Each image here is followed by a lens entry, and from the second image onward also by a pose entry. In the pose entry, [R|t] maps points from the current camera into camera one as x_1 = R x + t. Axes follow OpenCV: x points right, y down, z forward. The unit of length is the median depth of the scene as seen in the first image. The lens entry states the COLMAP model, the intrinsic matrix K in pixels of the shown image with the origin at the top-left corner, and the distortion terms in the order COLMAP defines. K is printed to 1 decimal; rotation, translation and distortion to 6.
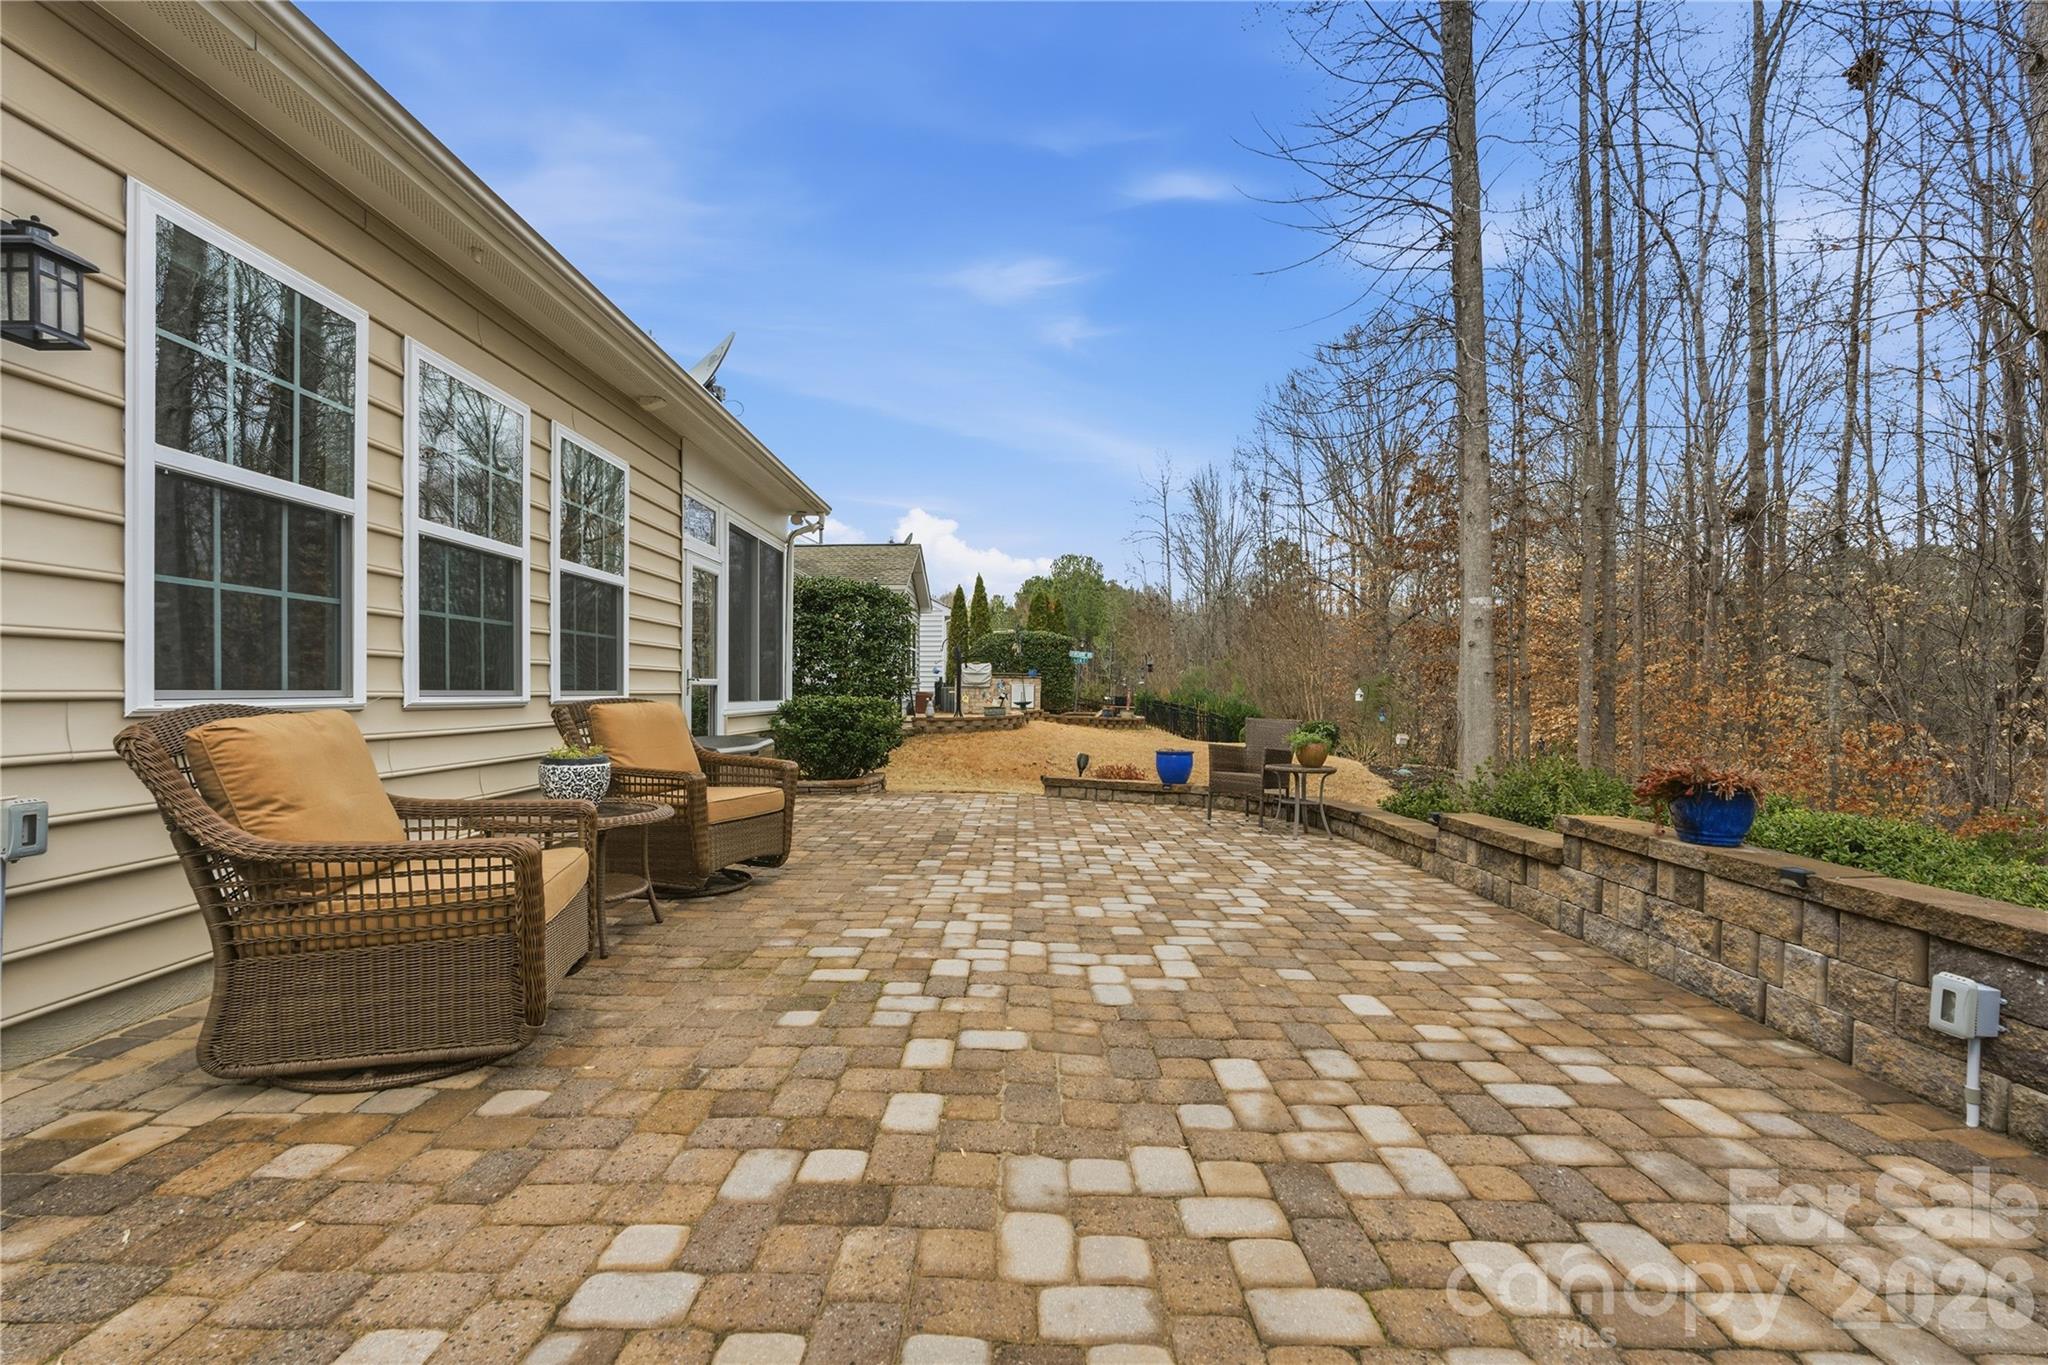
lens RADIAL K [[899.7, 0, 1024.0], [0, 899.7, 682.5], [0, 0, 1]] dist [-0.010329, 0.004543]
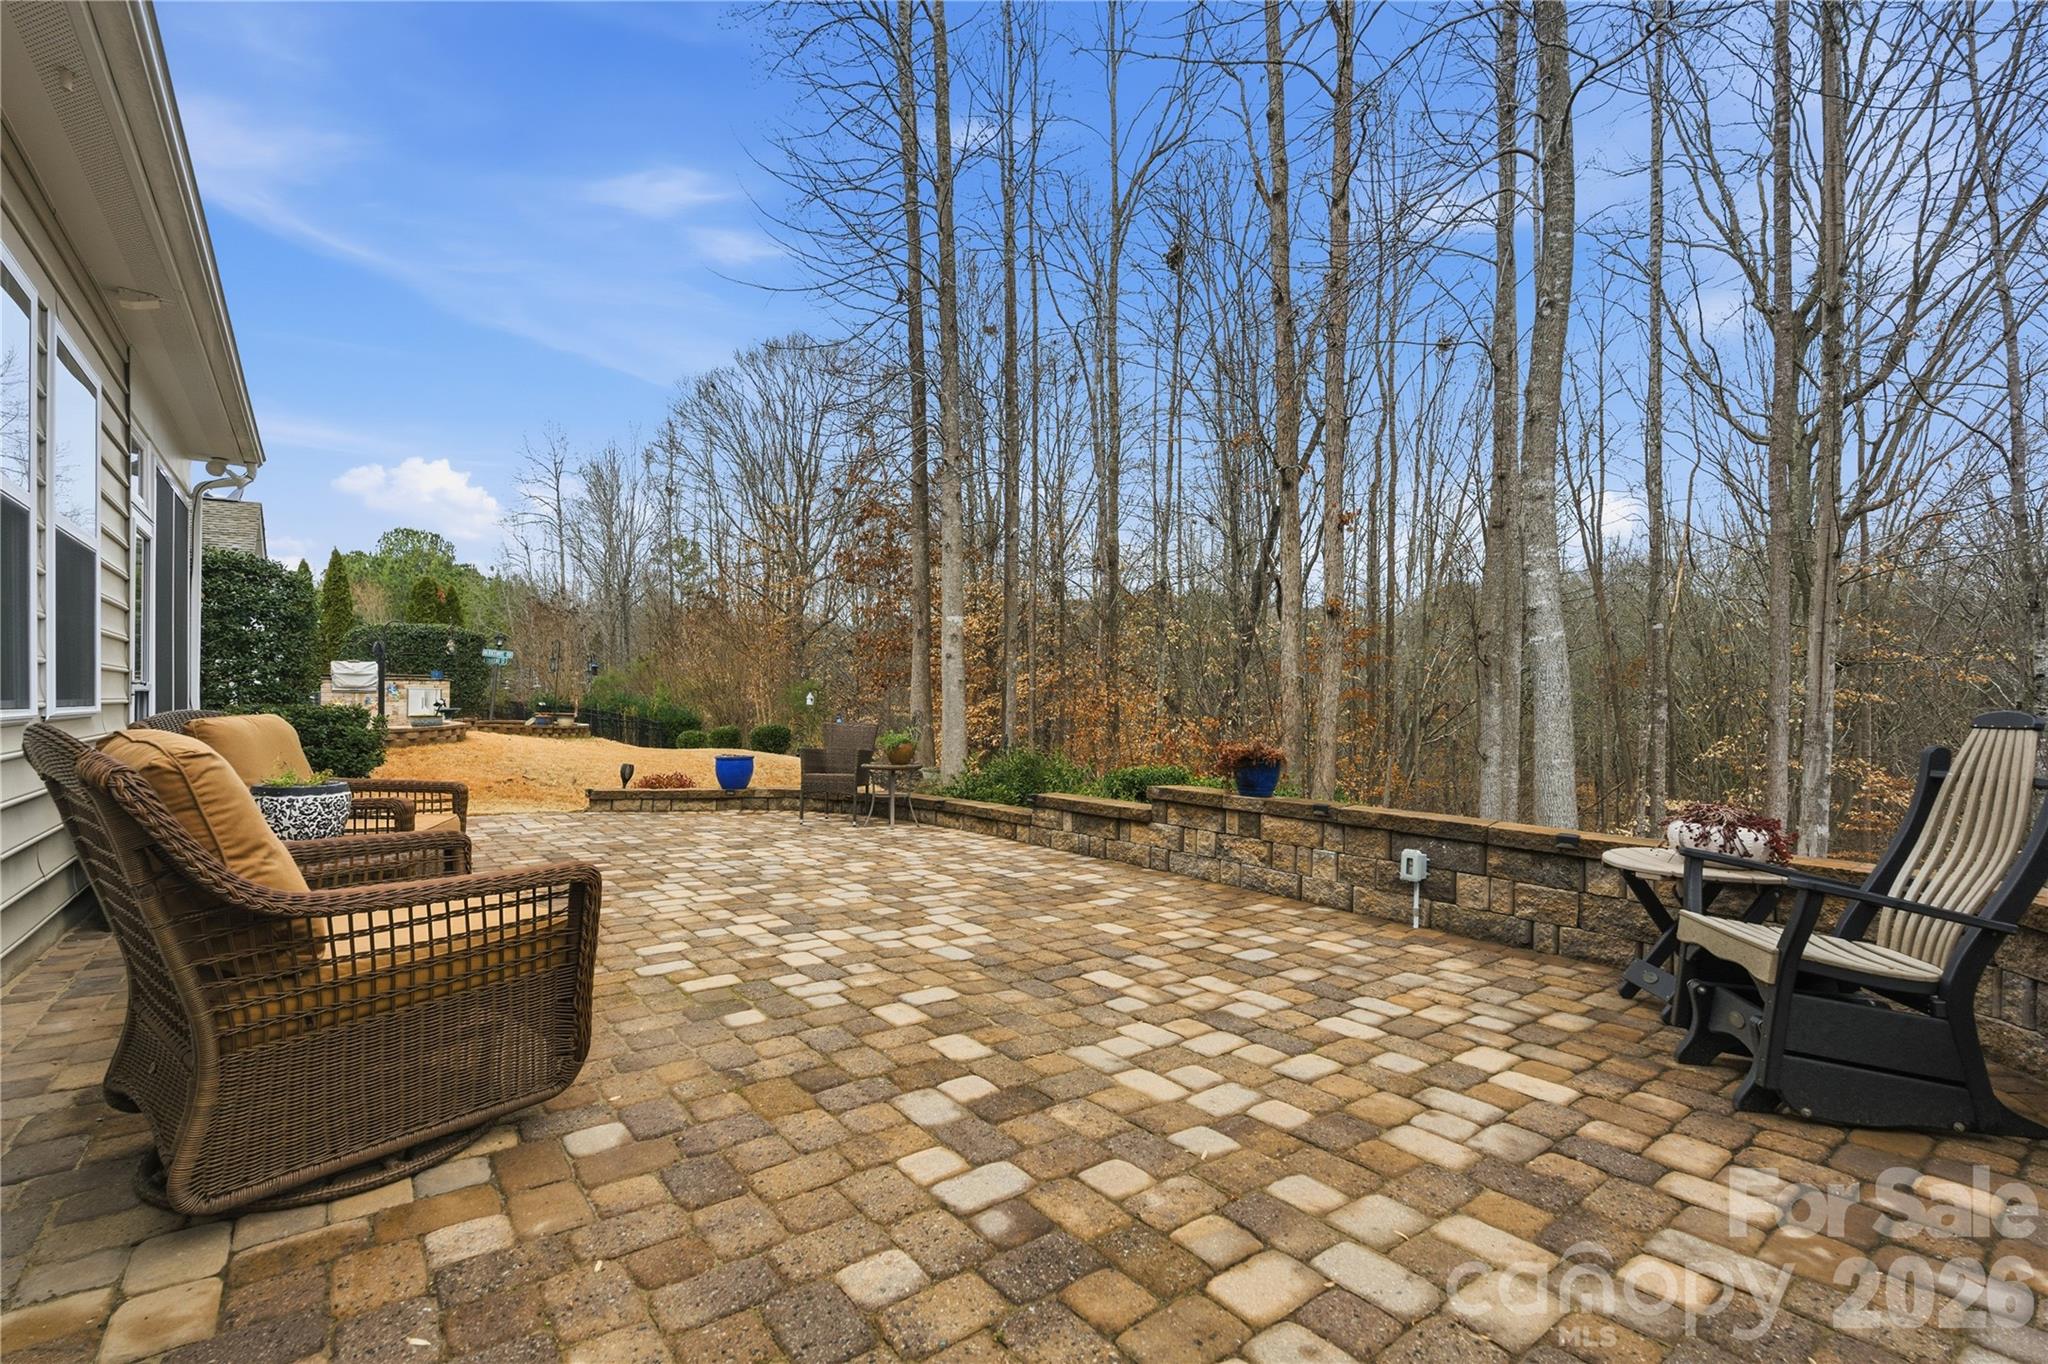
lens RADIAL K [[892.7, 0, 1053.6], [0, 892.7, 681.1], [0, 0, 1]] dist [-0.012945, 0.005259]
pose [[0.793866, 0.009459, 0.608019, -0.592444], [-0.005813, 0.999951, -0.007966, -0.007978], [-0.608065, 0.002790, 0.793883, -0.030885]]
